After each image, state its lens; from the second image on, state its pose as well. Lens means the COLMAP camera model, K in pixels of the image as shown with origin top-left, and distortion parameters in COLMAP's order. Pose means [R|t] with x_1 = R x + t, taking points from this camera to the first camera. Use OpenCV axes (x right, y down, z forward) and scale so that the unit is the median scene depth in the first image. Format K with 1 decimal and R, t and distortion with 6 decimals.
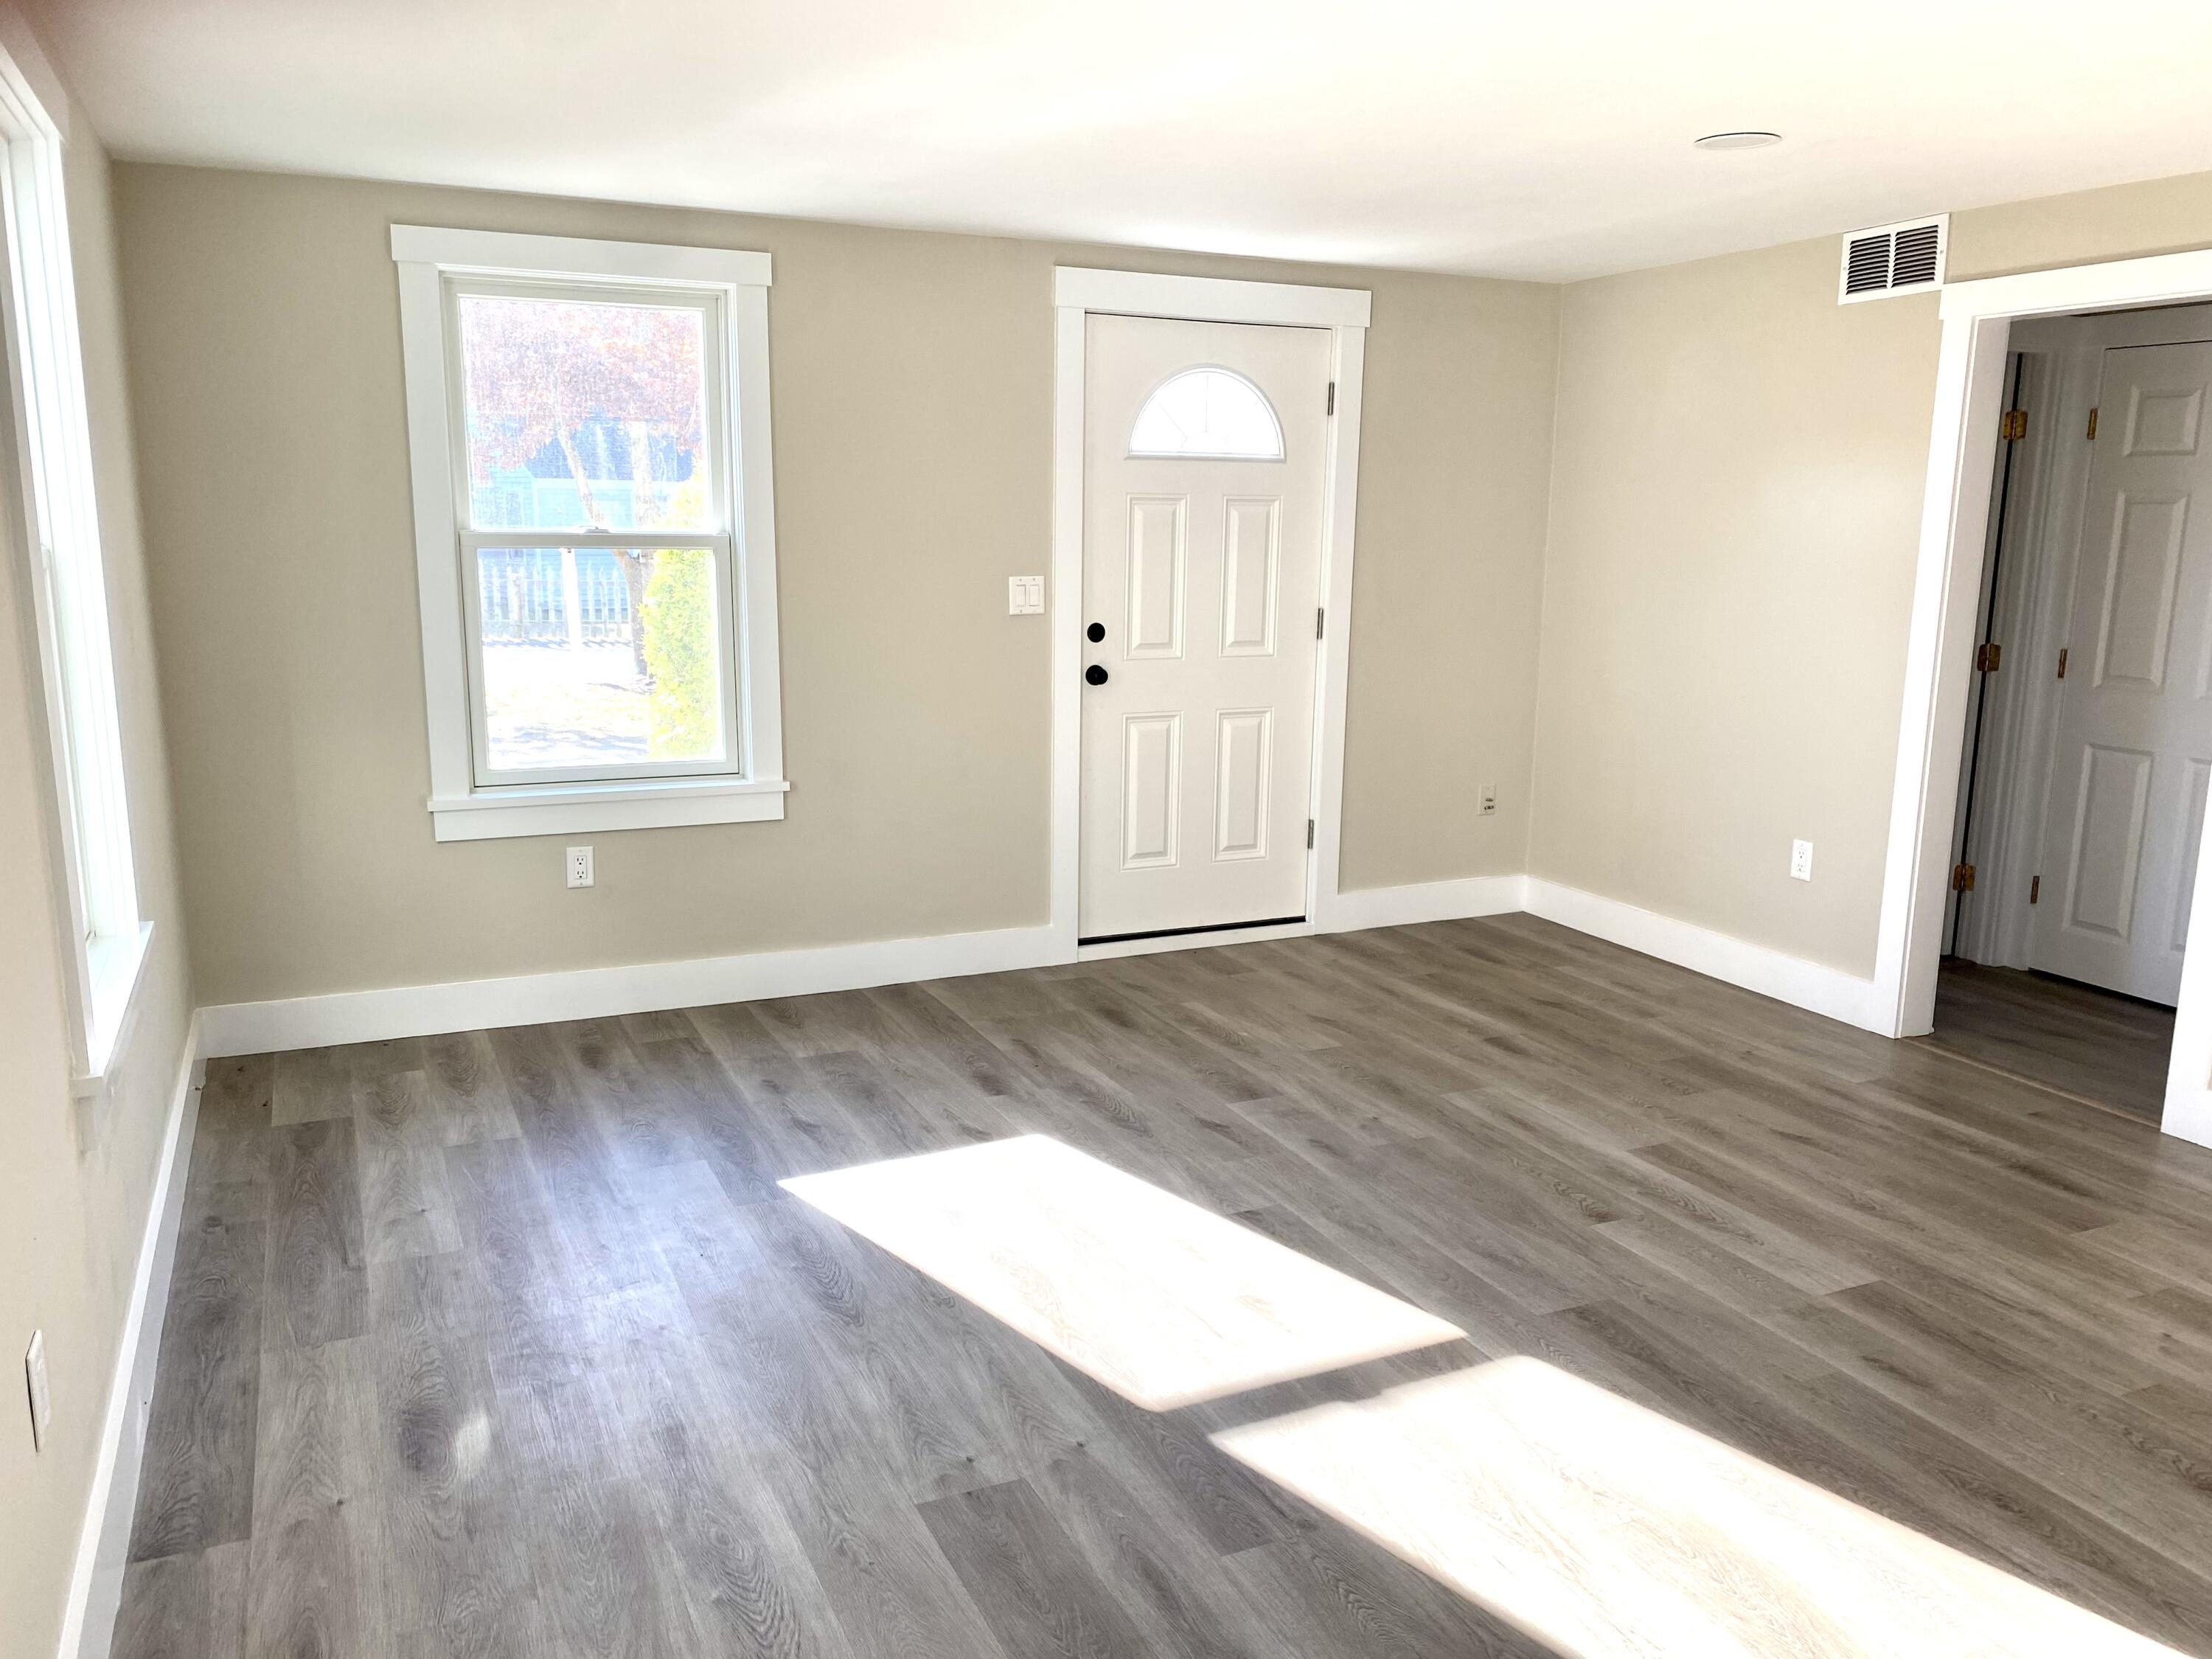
lens RADIAL K [[1692.9, 0, 1119.2], [0, 1692.9, 818.8], [0, 0, 1]] dist [0.039970, -0.044904]
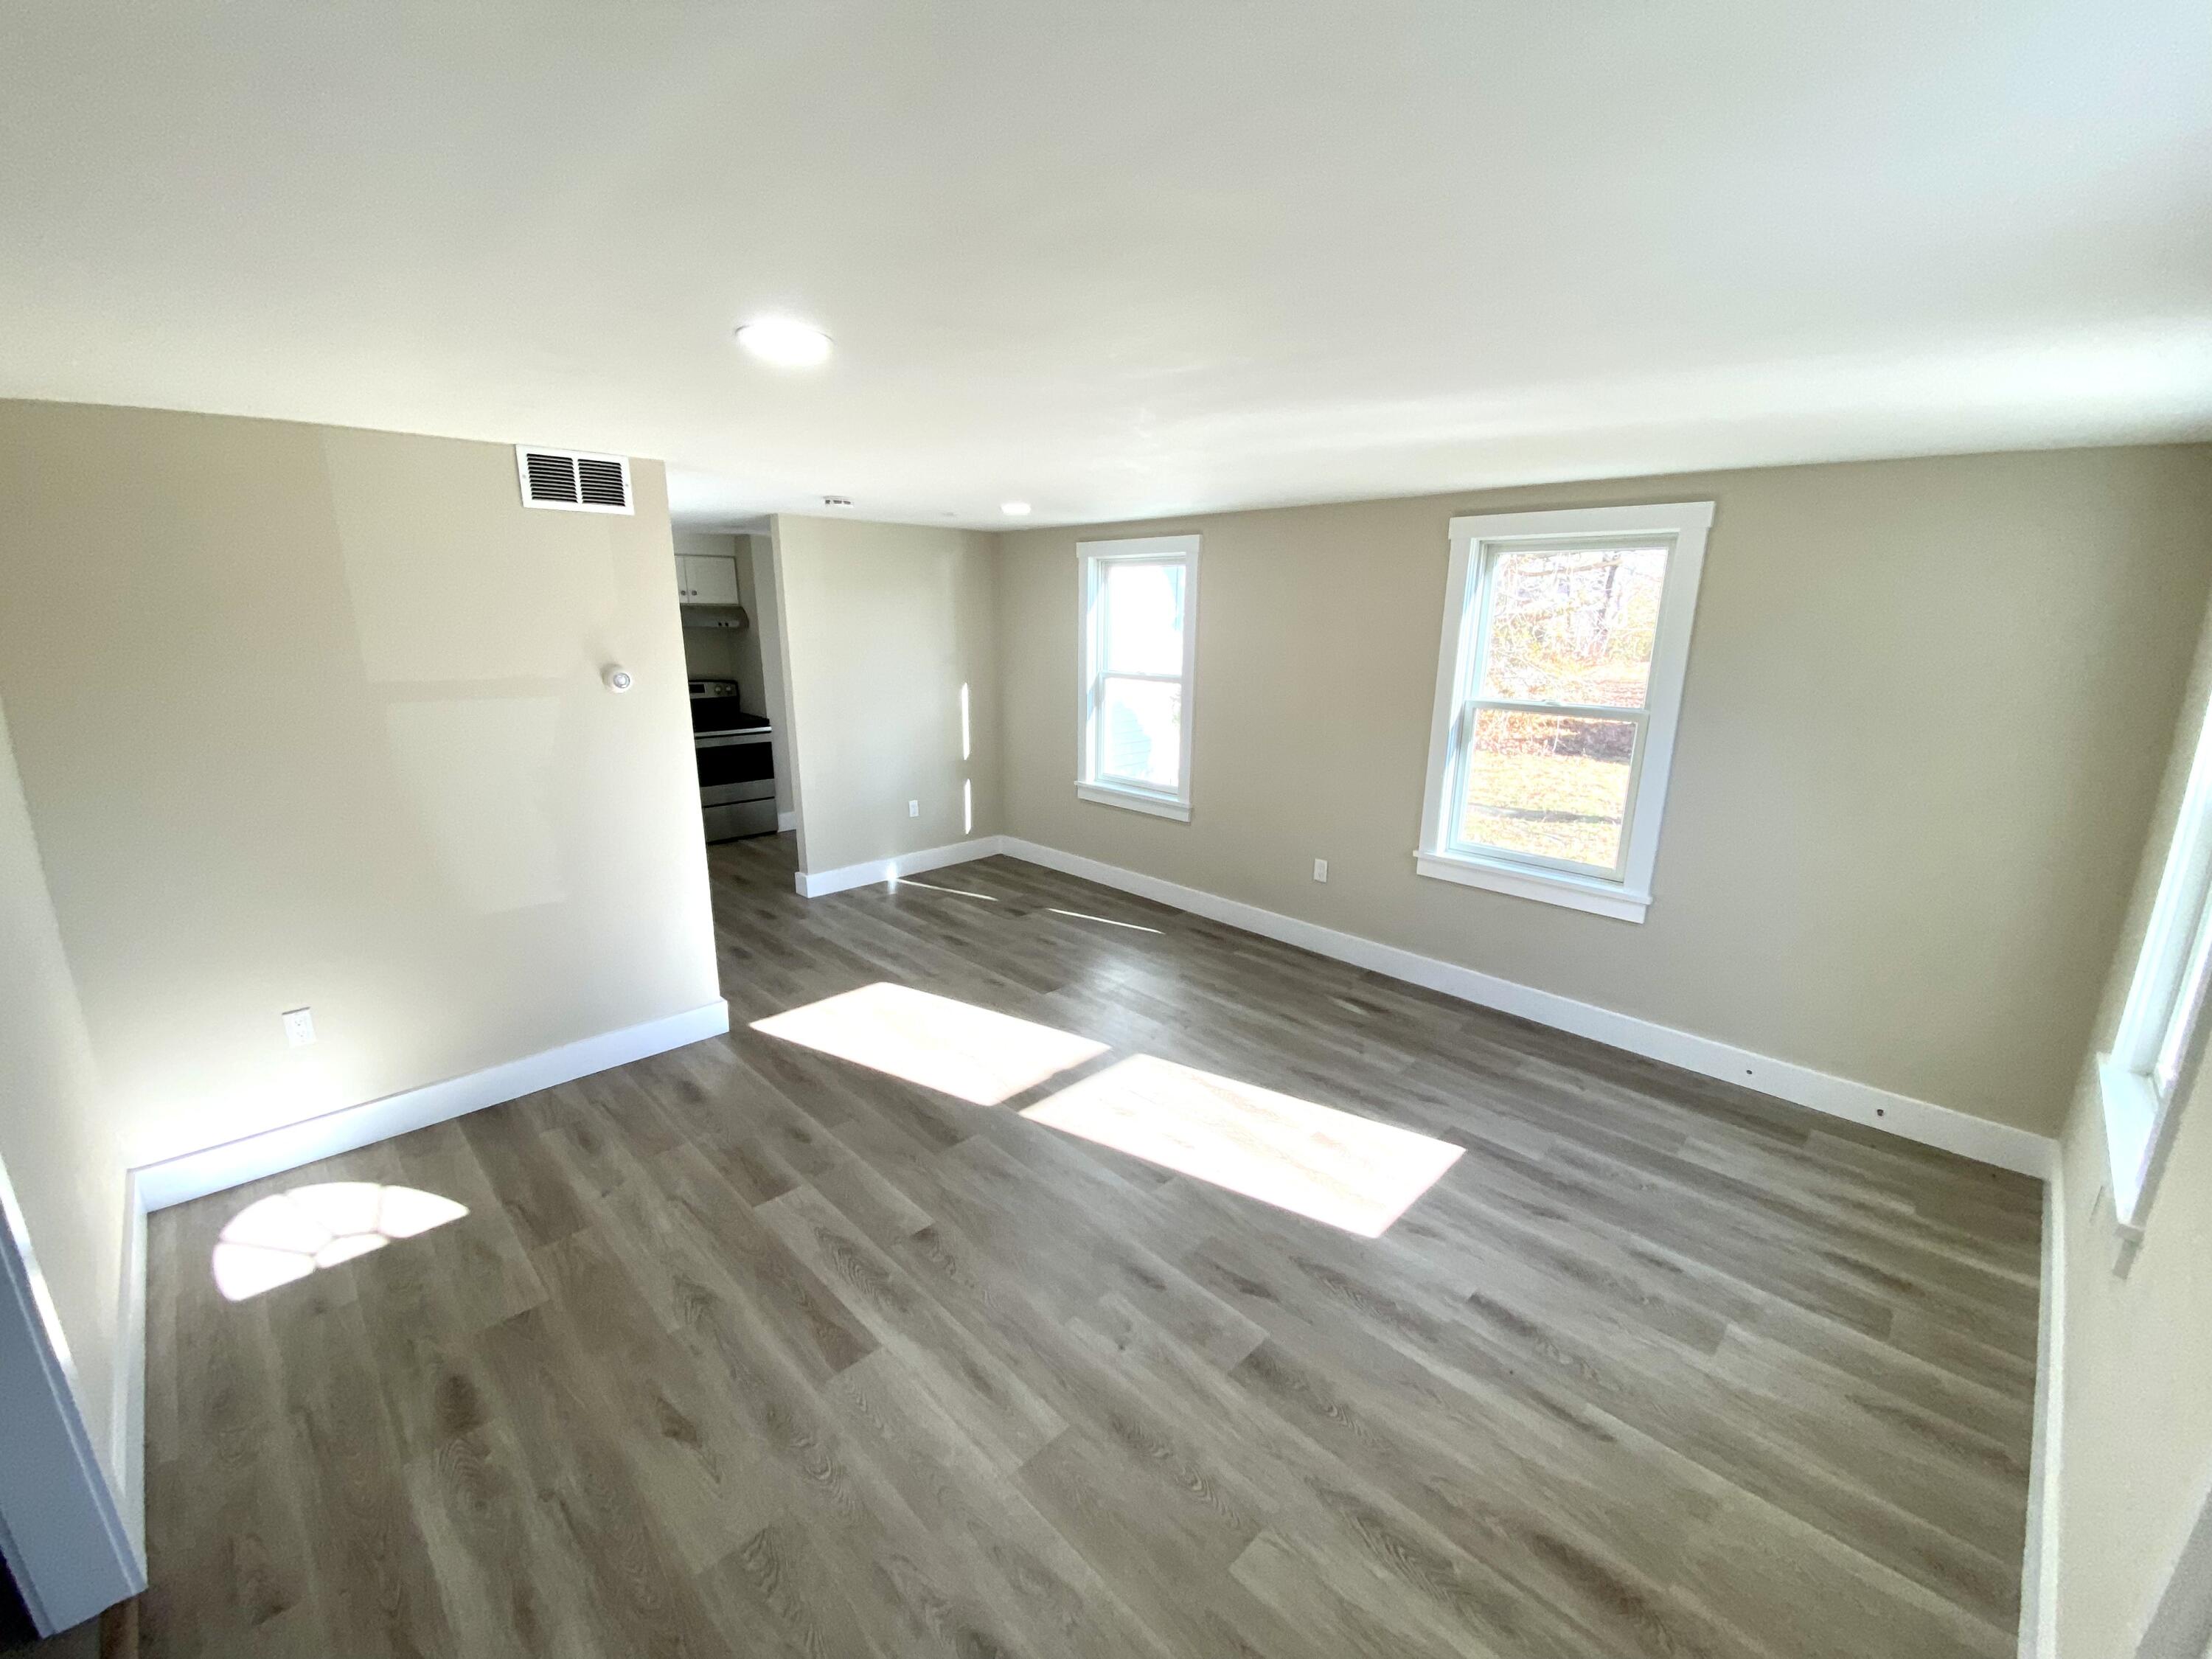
lens RADIAL K [[898.3, 0, 1113.7], [0, 898.3, 832.1], [0, 0, 1]] dist [0.014506, -0.015917]
pose [[-0.939937, 0.060386, -0.335964, 0.314657], [-0.084259, 0.912727, 0.399788, -0.309253], [0.330785, 0.404083, -0.852818, 1.324451]]
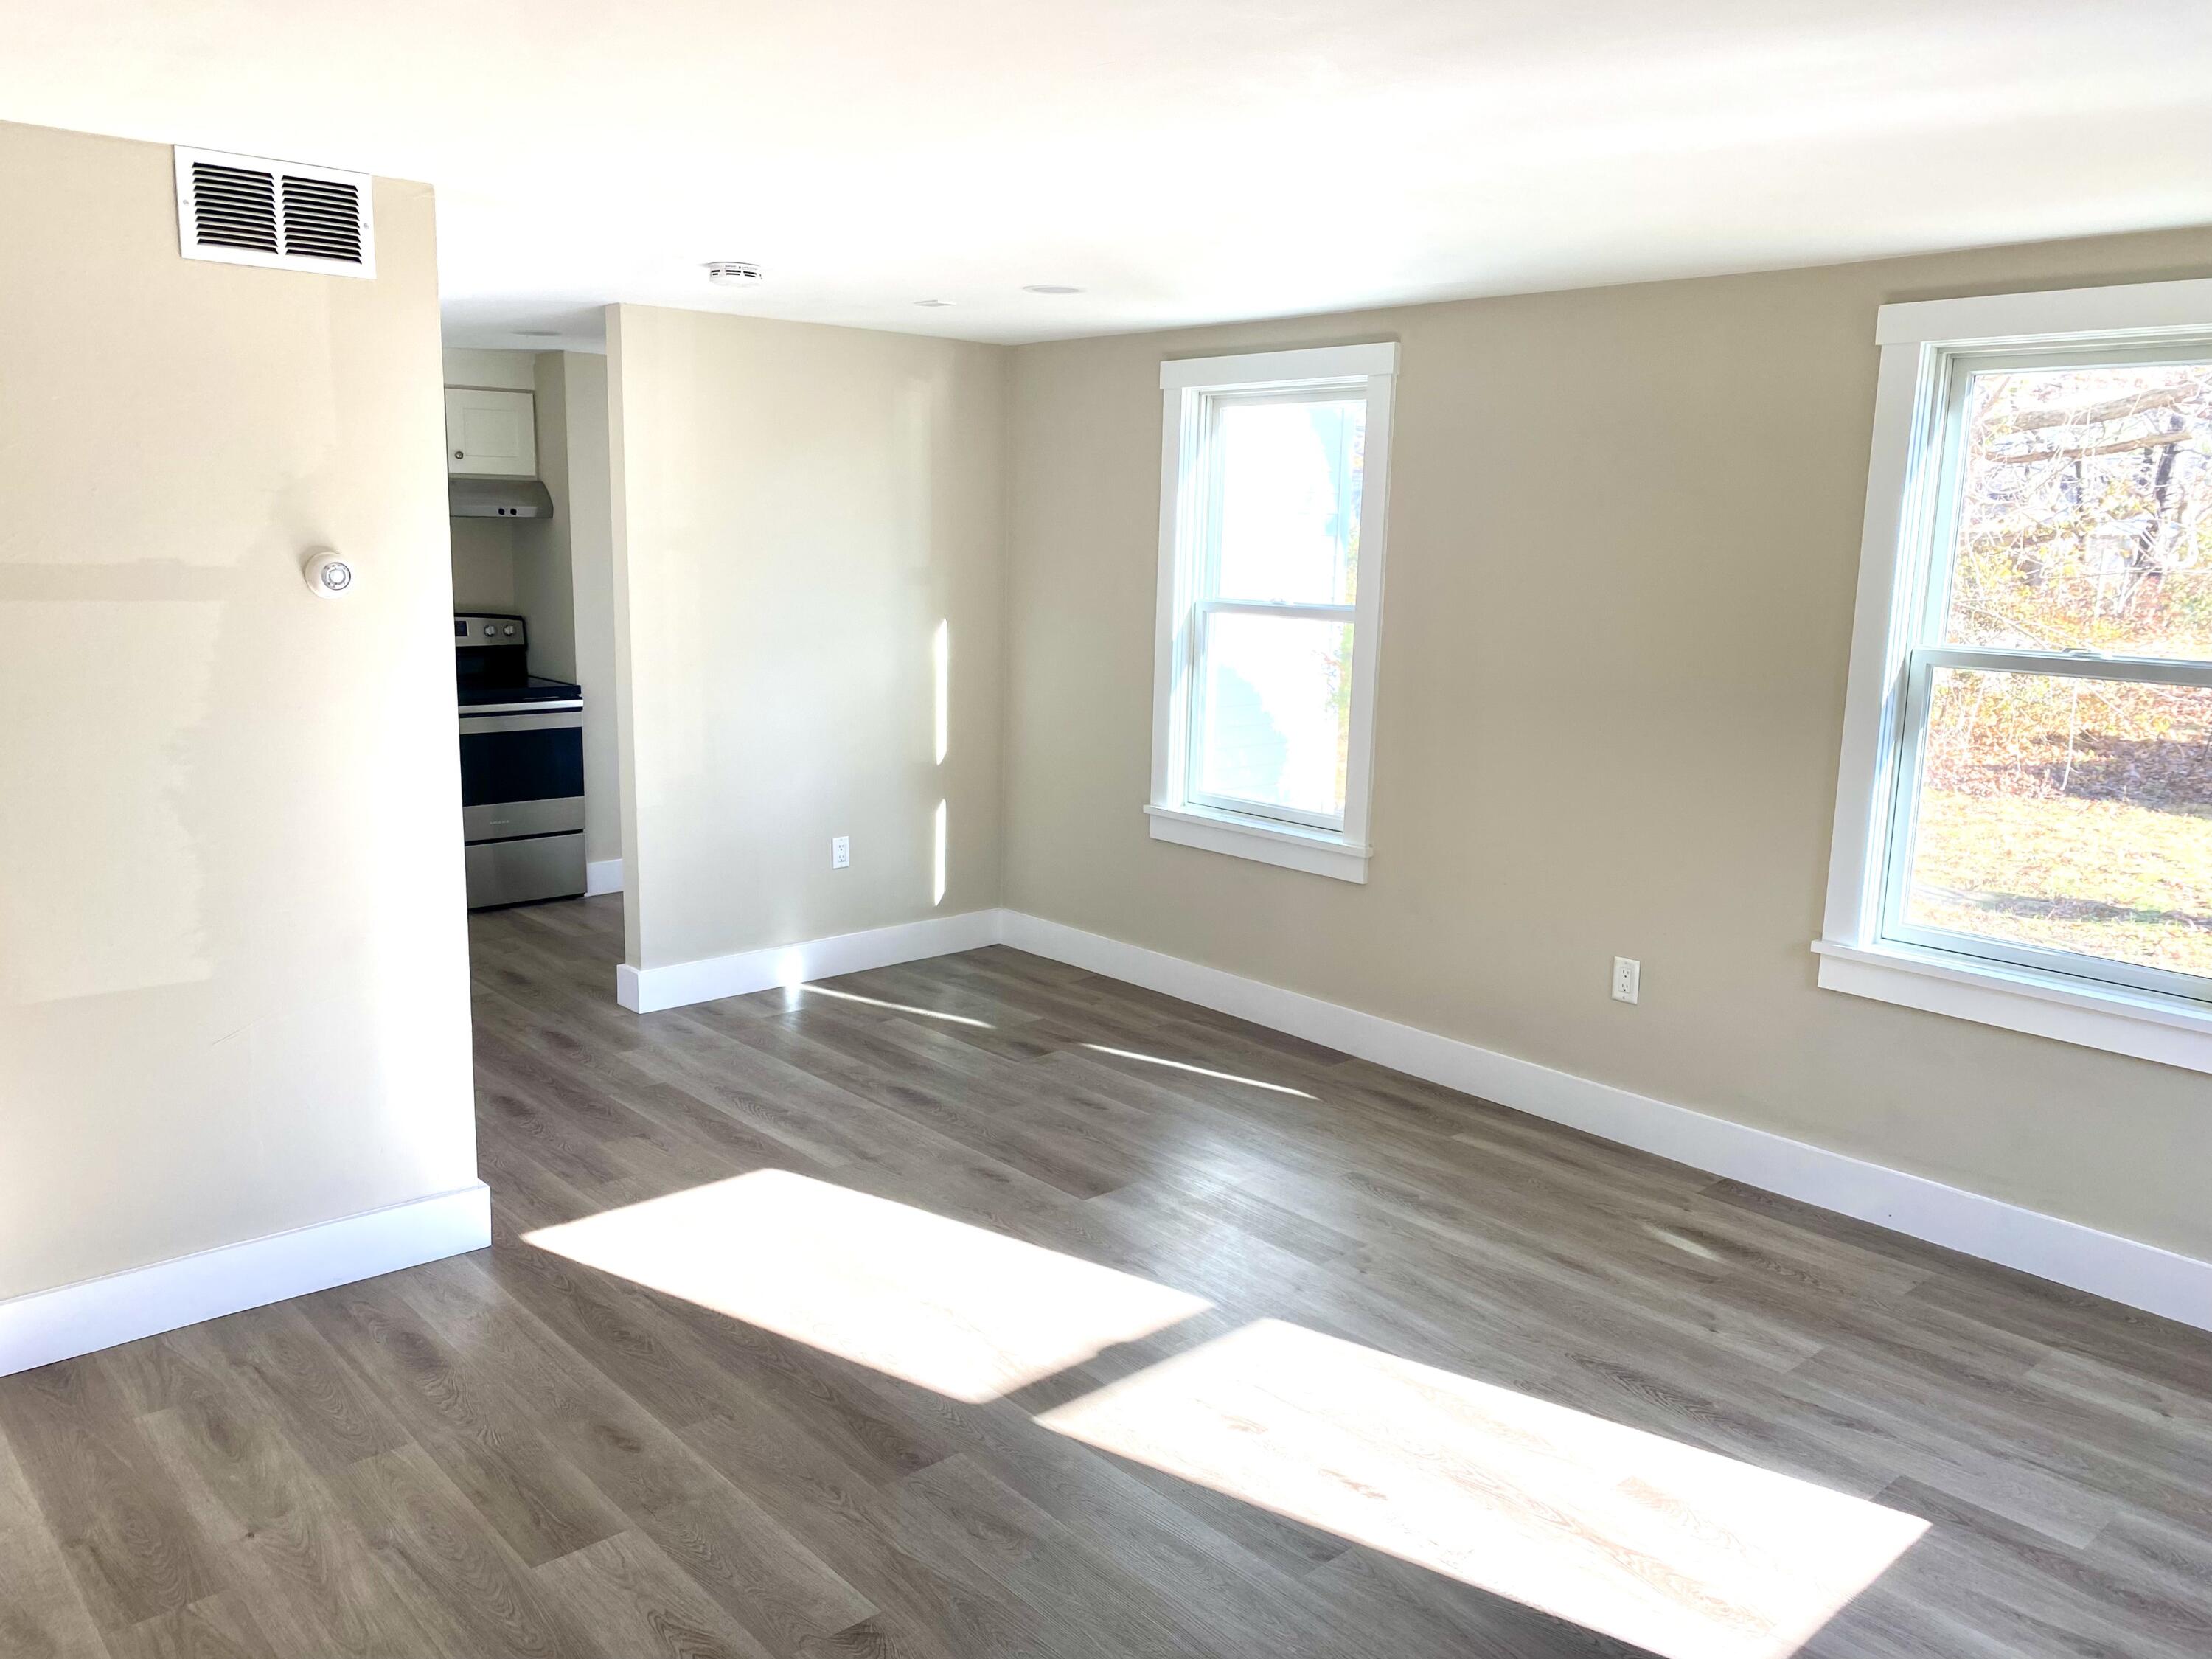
lens RADIAL K [[1692.9, 0, 1107.8], [0, 1692.9, 816.1], [0, 0, 1]] dist [0.039970, -0.044904]
pose [[-0.957013, 0.015114, -0.289650, 0.330873], [-0.086897, 0.937828, 0.336046, -0.276873], [0.276721, 0.346771, -0.896201, 1.326158]]
